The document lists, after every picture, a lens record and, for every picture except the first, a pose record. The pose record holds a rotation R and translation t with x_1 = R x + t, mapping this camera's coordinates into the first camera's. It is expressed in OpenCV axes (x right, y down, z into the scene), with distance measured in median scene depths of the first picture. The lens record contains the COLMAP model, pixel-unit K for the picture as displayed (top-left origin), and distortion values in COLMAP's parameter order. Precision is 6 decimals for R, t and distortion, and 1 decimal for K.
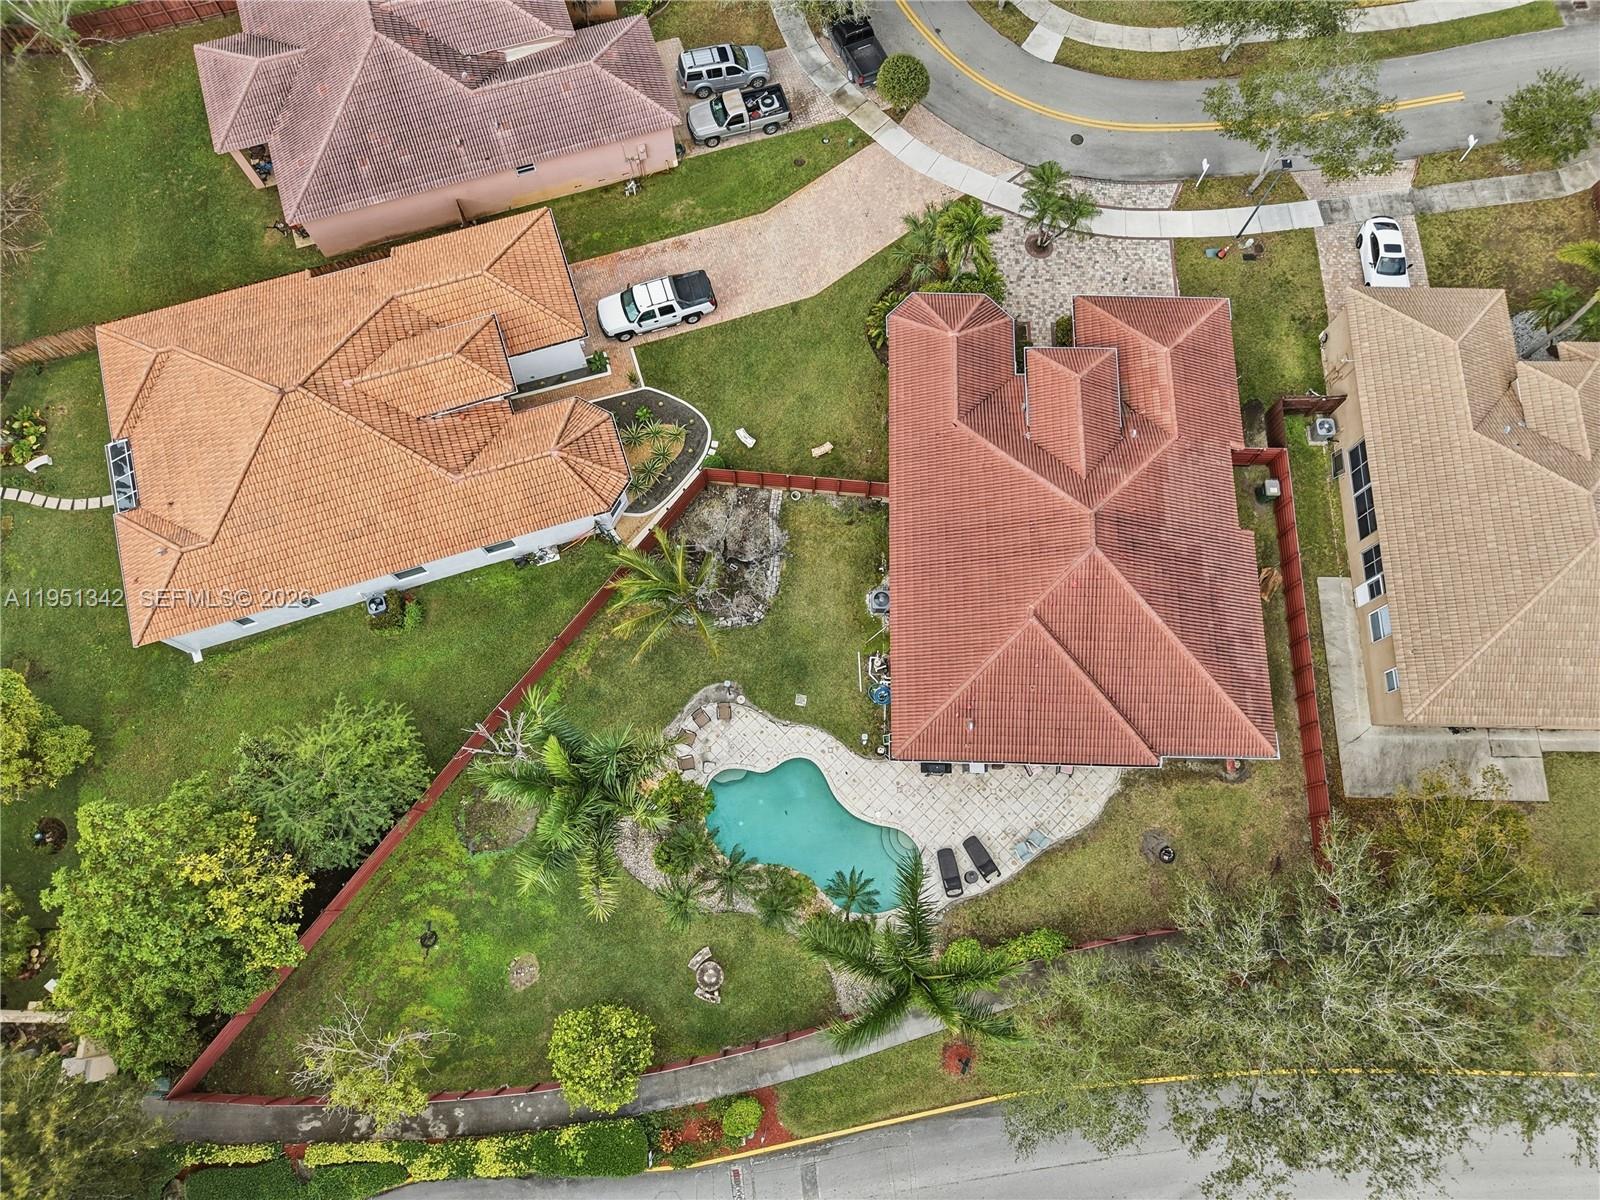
lens RADIAL K [[1076.0, 0, 800.0], [0, 1076.0, 600.0], [0, 0, 1]] dist [0.006415, -0.004159]
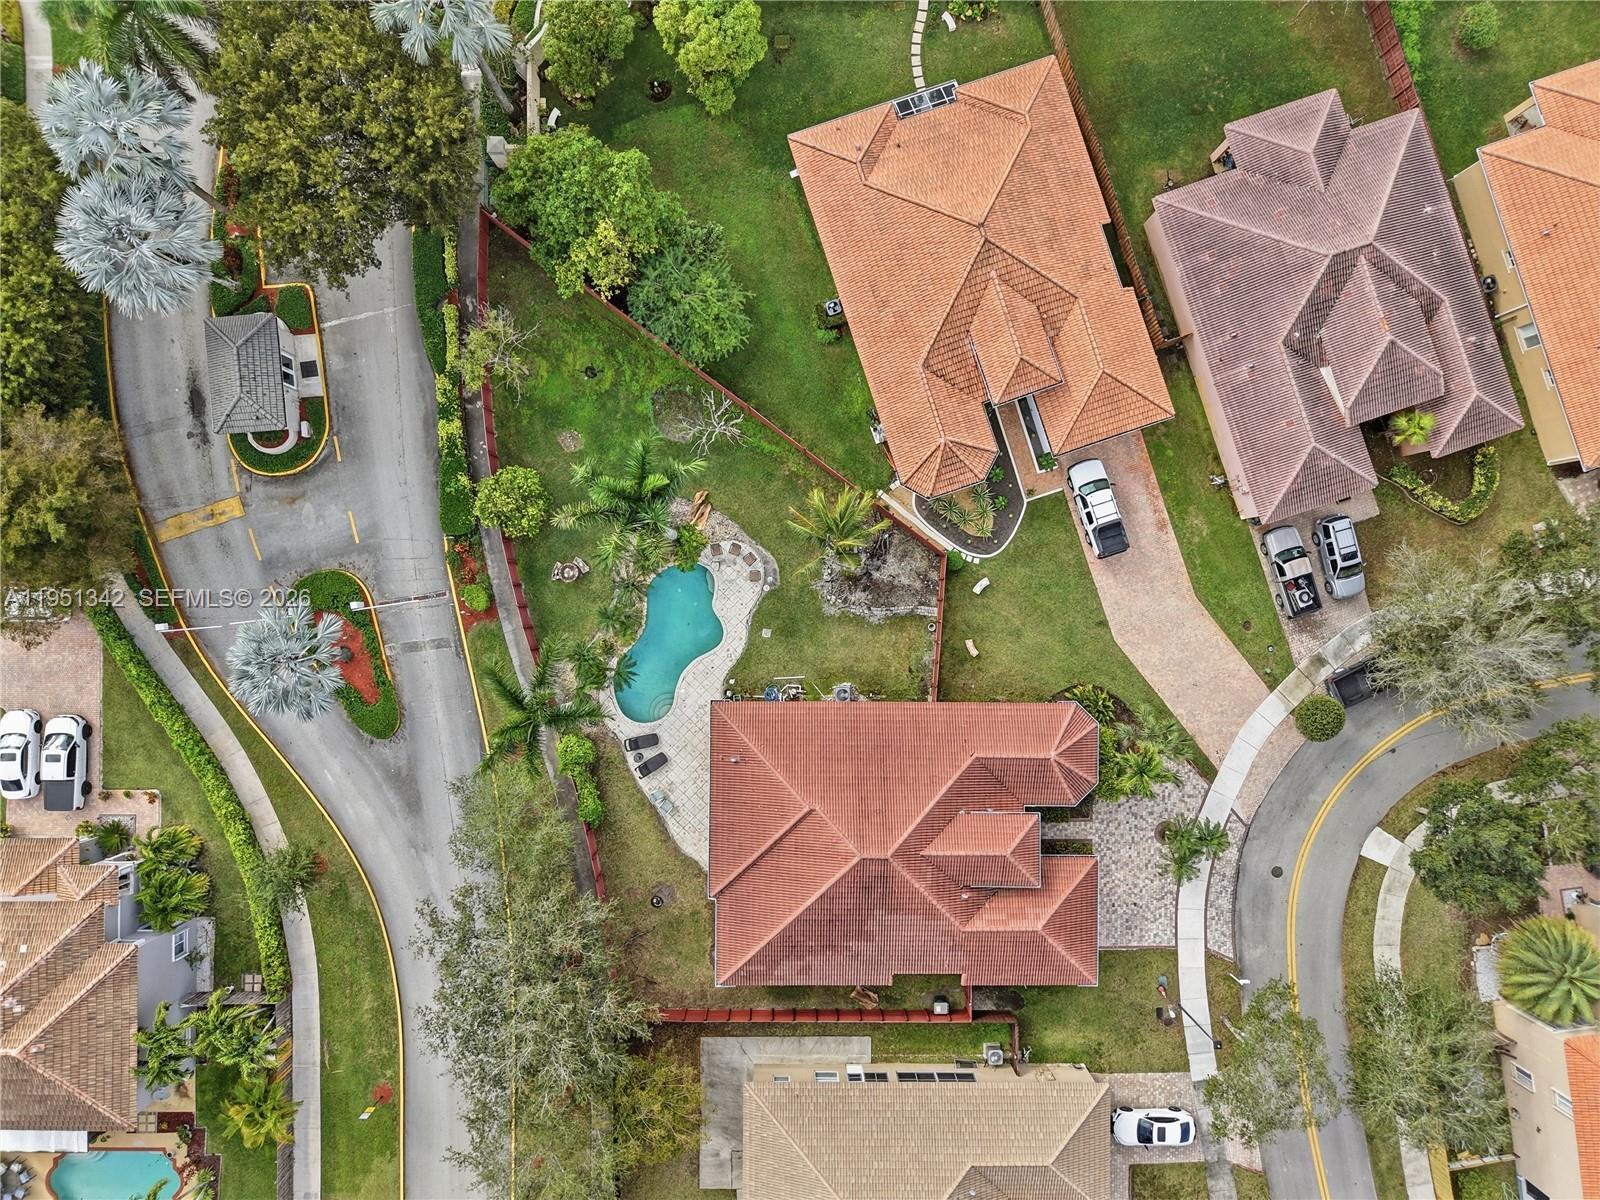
lens RADIAL K [[1068.9, 0, 795.9], [0, 1068.9, 601.7], [0, 0, 1]] dist [0.022539, -0.022080]
pose [[0.013042, 0.999897, -0.005923, -0.028141], [-0.962061, 0.014163, 0.272466, -0.282896], [0.272522, 0.002145, 0.962147, -0.242821]]
